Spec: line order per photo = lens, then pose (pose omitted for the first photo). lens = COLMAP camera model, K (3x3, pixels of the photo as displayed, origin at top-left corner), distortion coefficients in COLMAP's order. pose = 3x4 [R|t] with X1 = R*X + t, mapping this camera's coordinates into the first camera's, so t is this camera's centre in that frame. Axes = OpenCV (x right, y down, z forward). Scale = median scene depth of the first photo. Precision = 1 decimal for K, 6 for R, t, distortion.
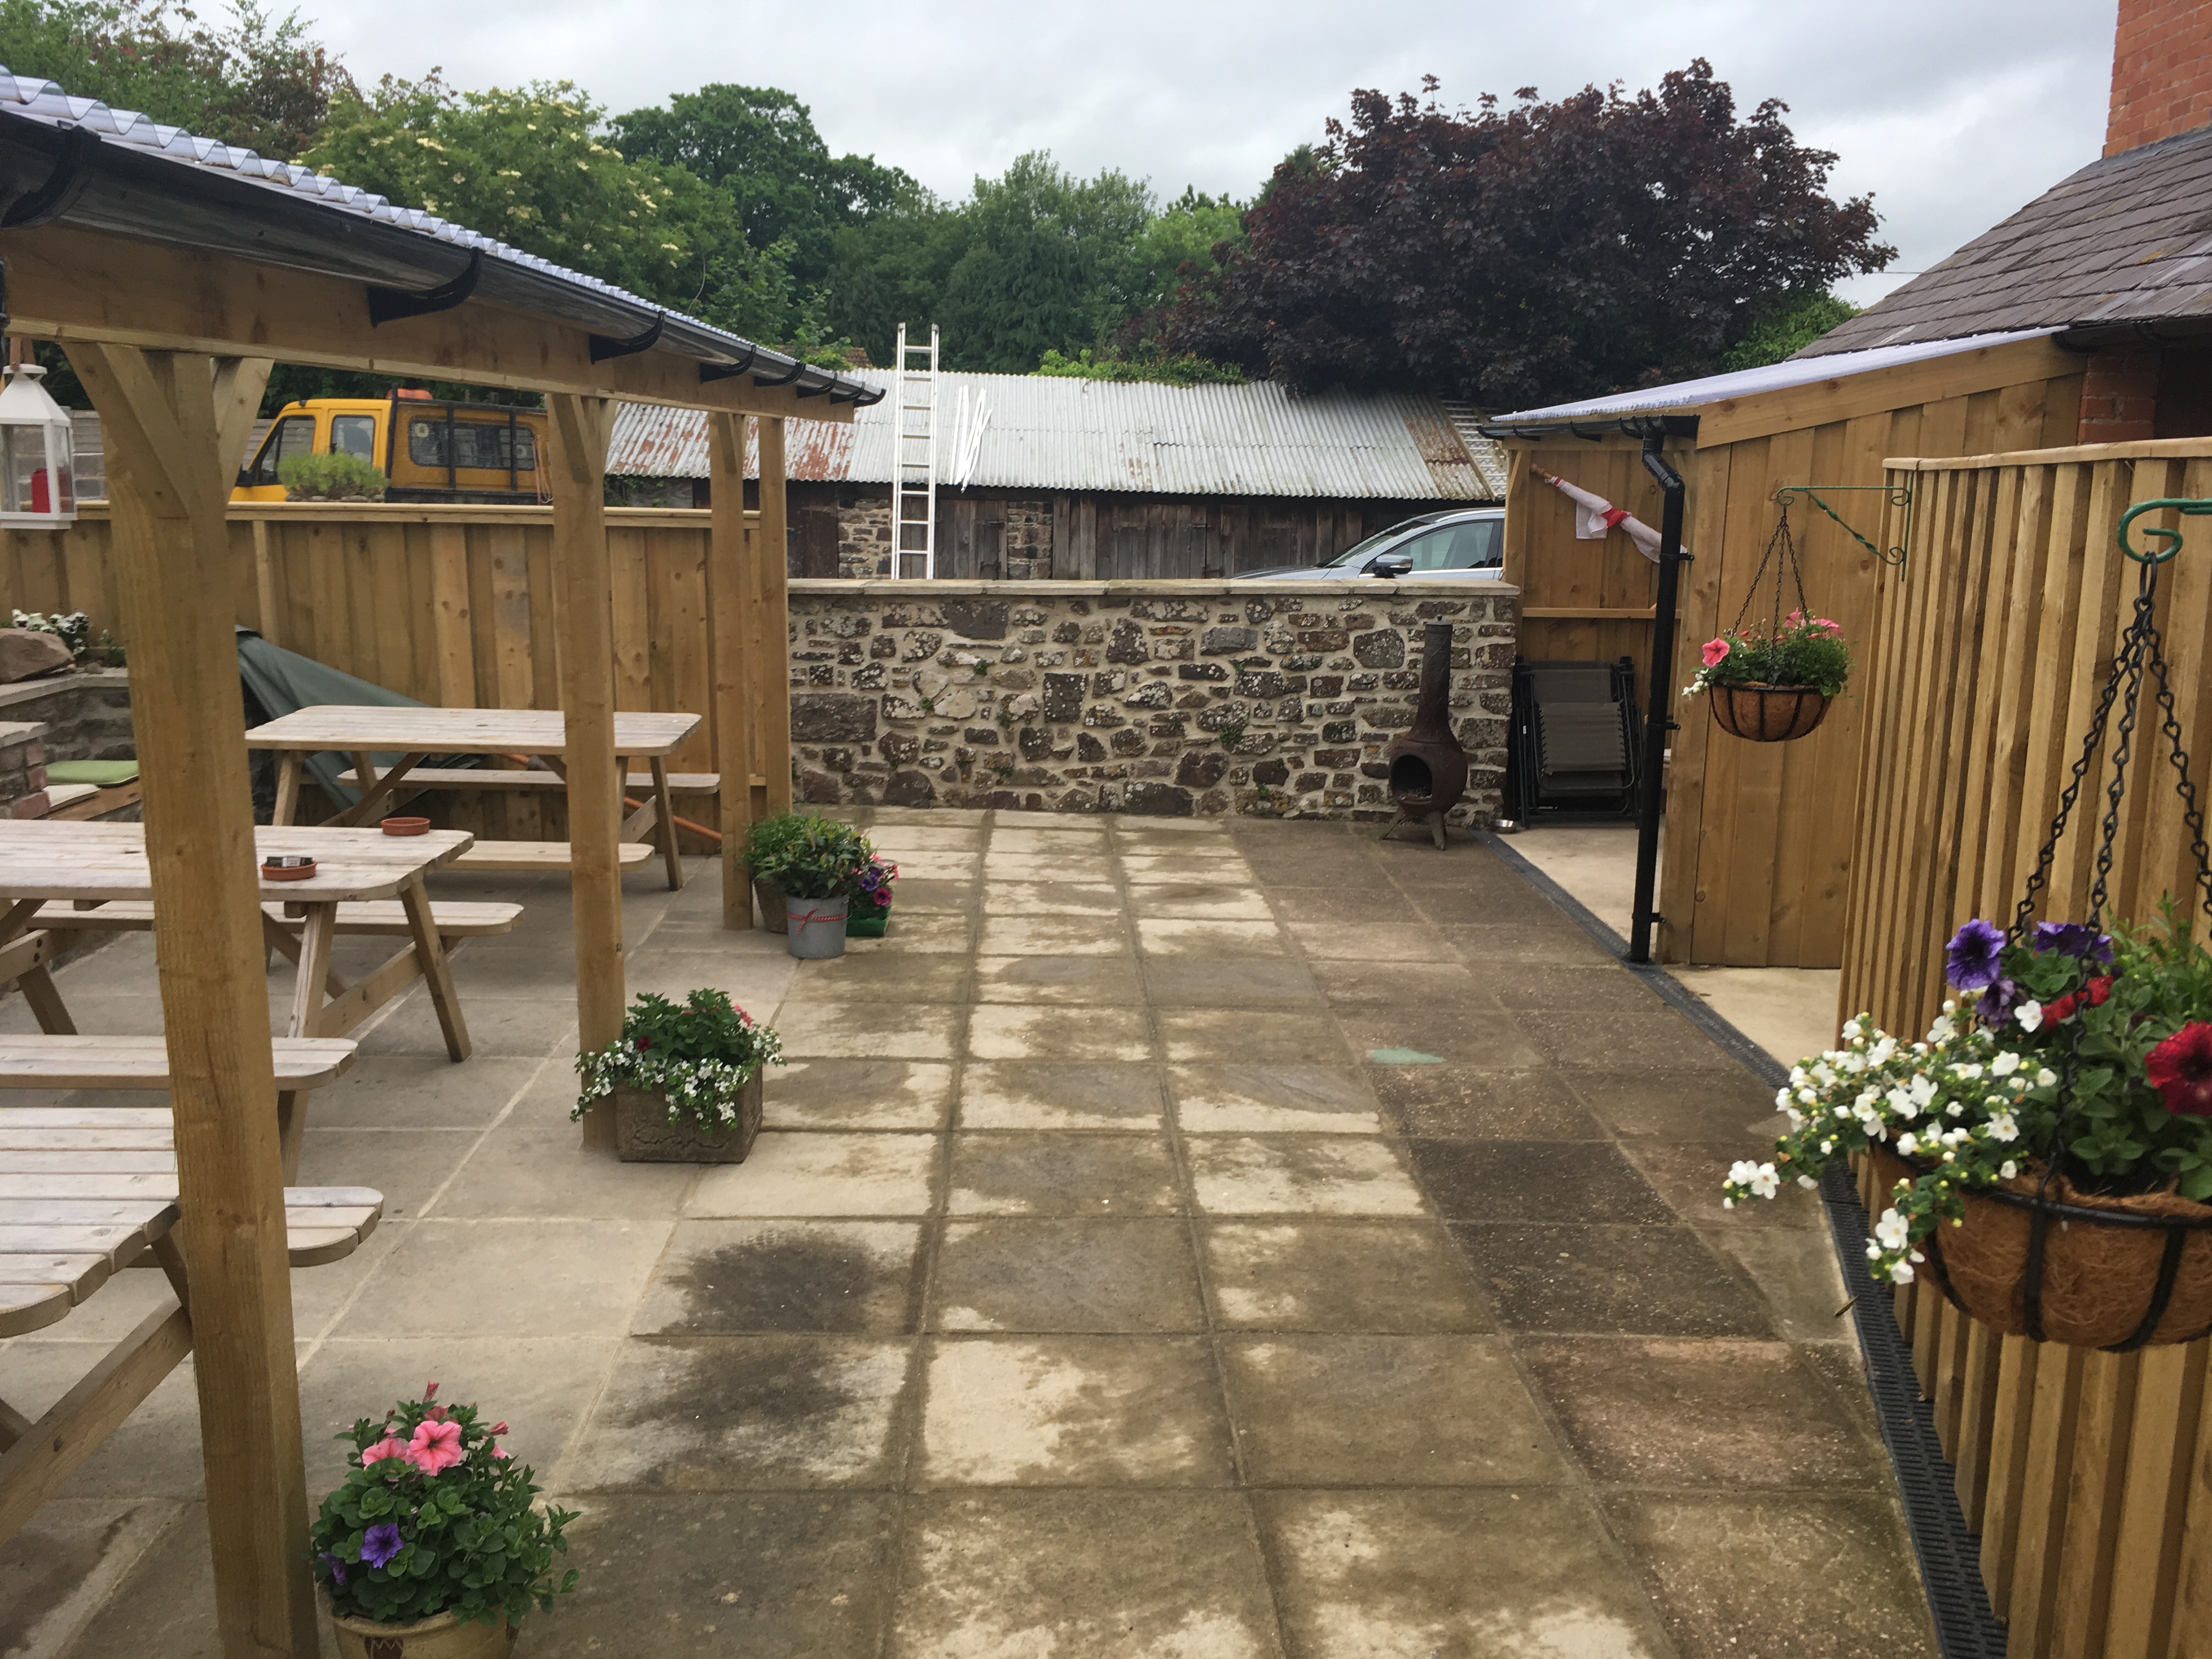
lens RADIAL K [[1880.0, 0, 1110.1], [0, 1880.0, 841.1], [0, 0, 1]] dist [0.079162, -0.124223]
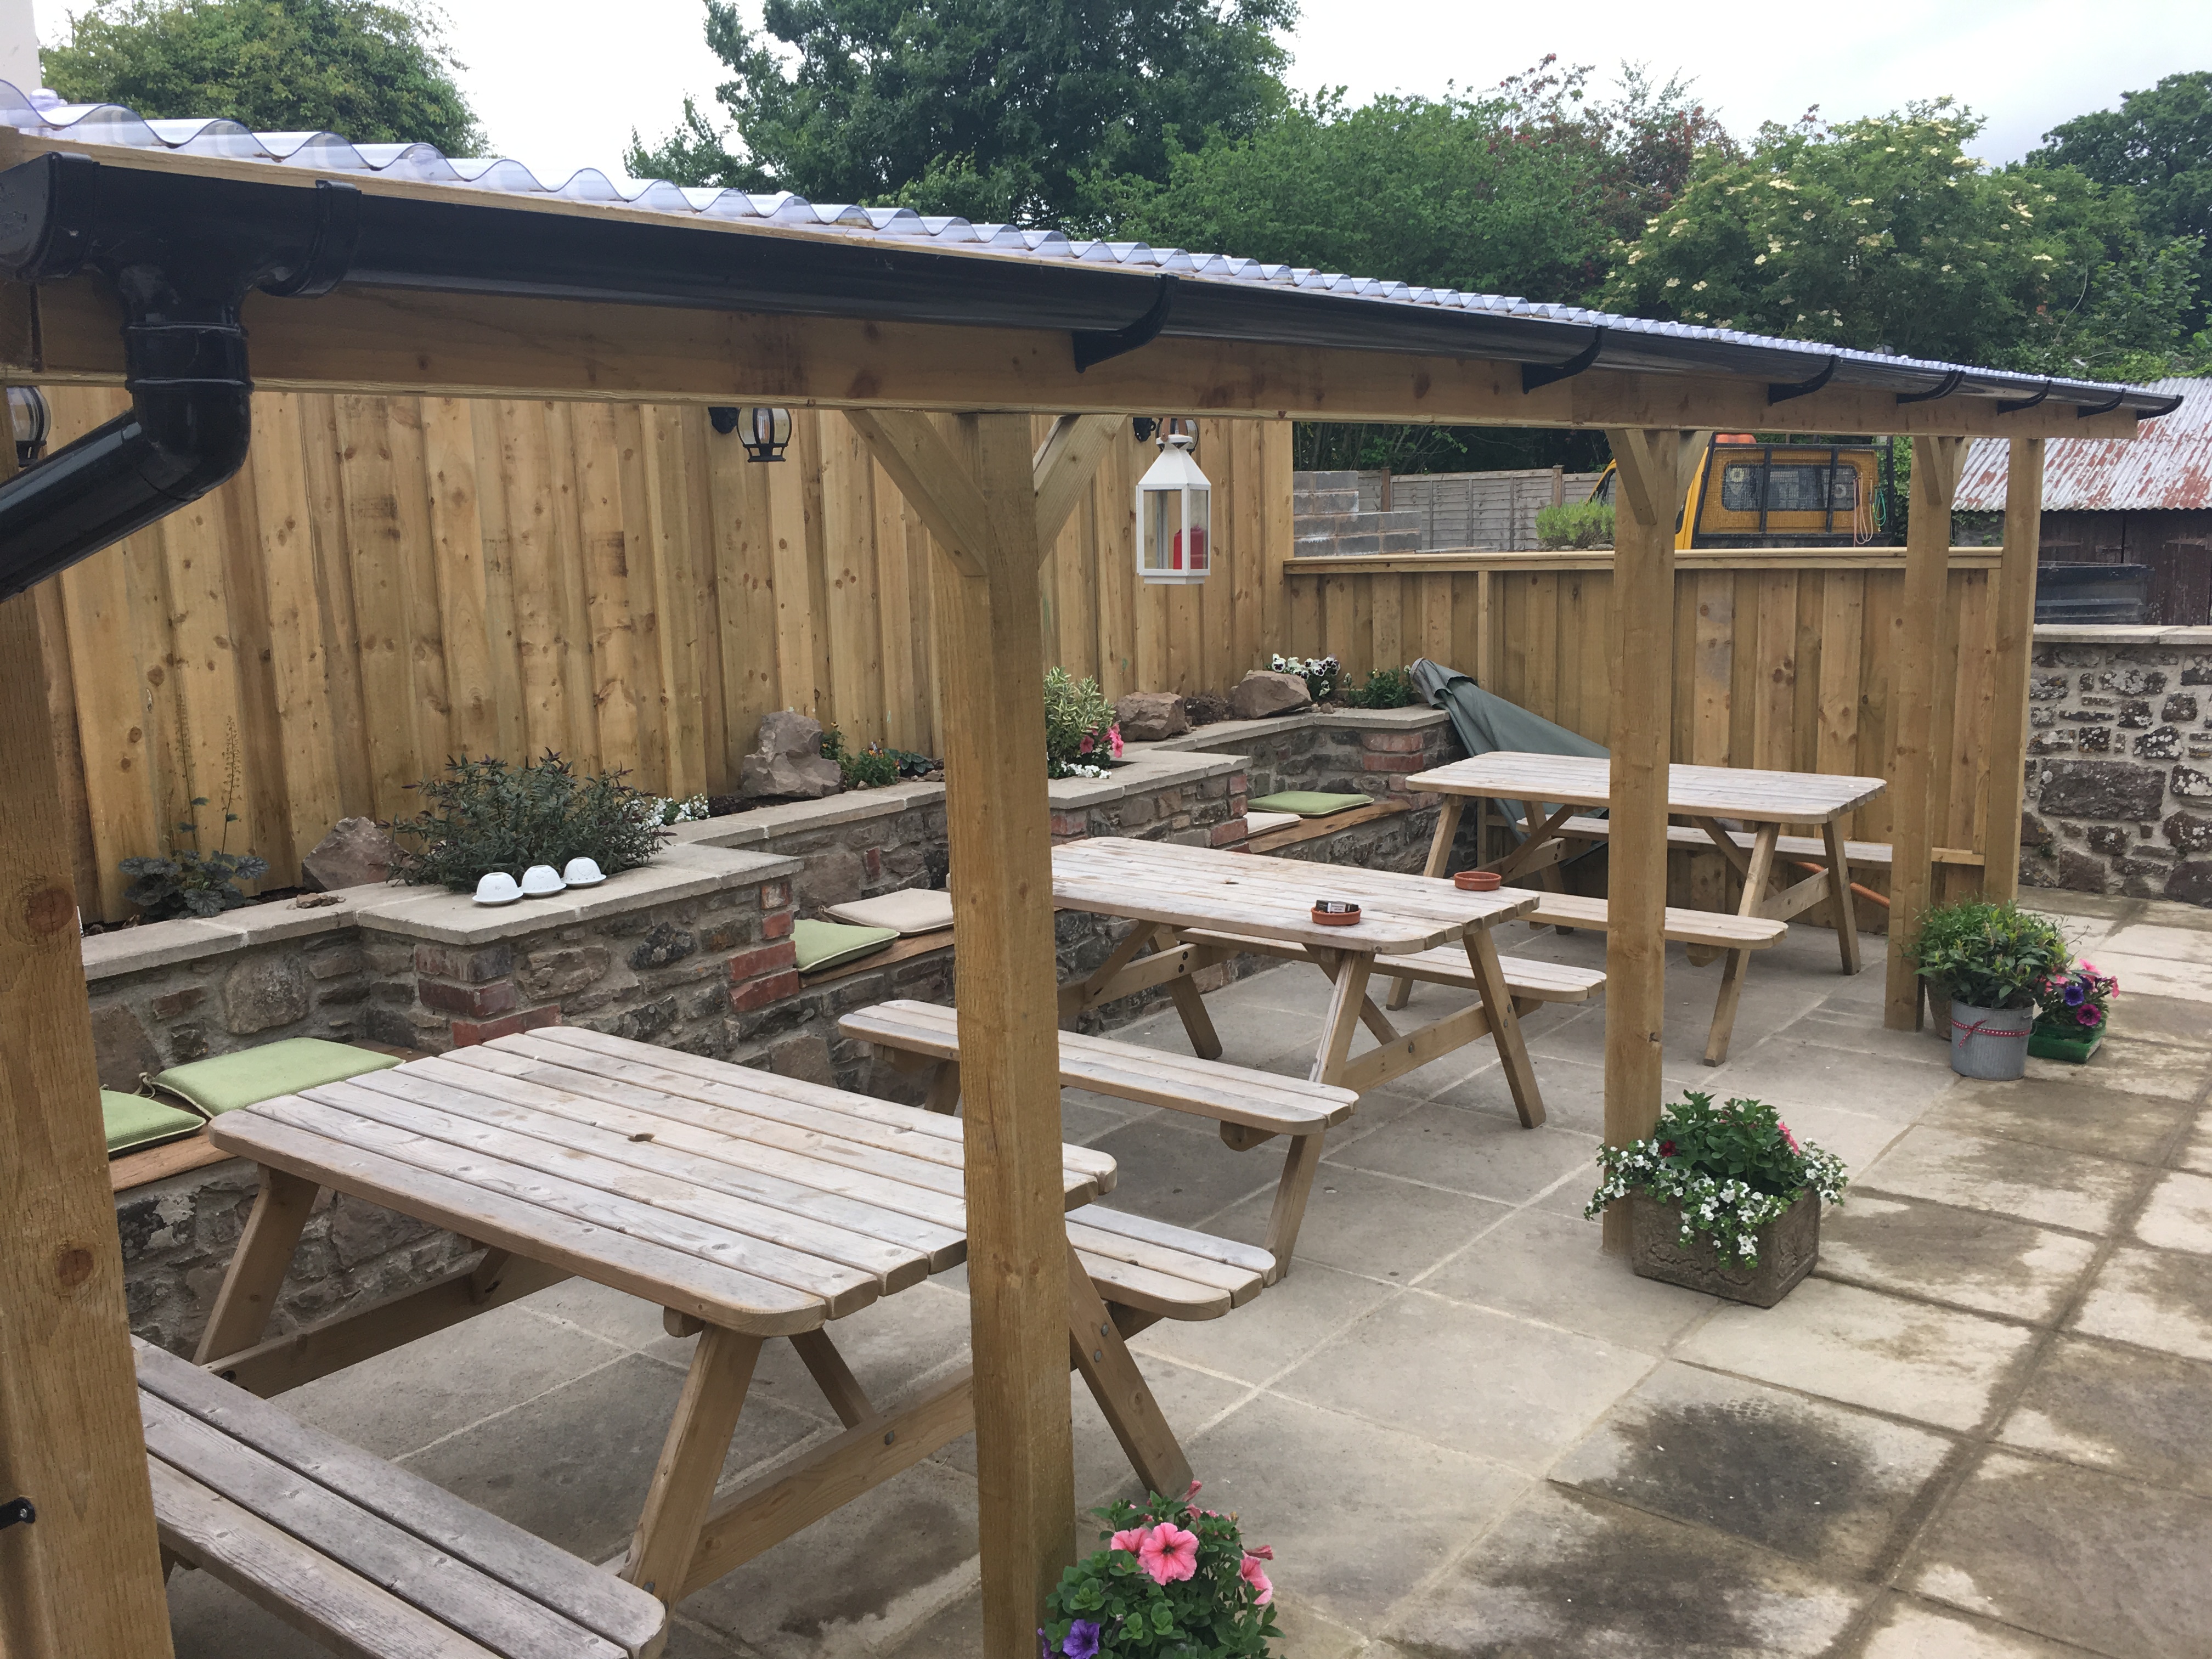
lens RADIAL K [[1880.0, 0, 1110.1], [0, 1880.0, 841.1], [0, 0, 1]] dist [0.079162, -0.124223]
pose [[0.766294, 0.077439, -0.637806, 0.074345], [-0.091821, 0.995719, 0.010577, -0.015286], [0.635895, 0.050459, 0.770124, 0.092438]]
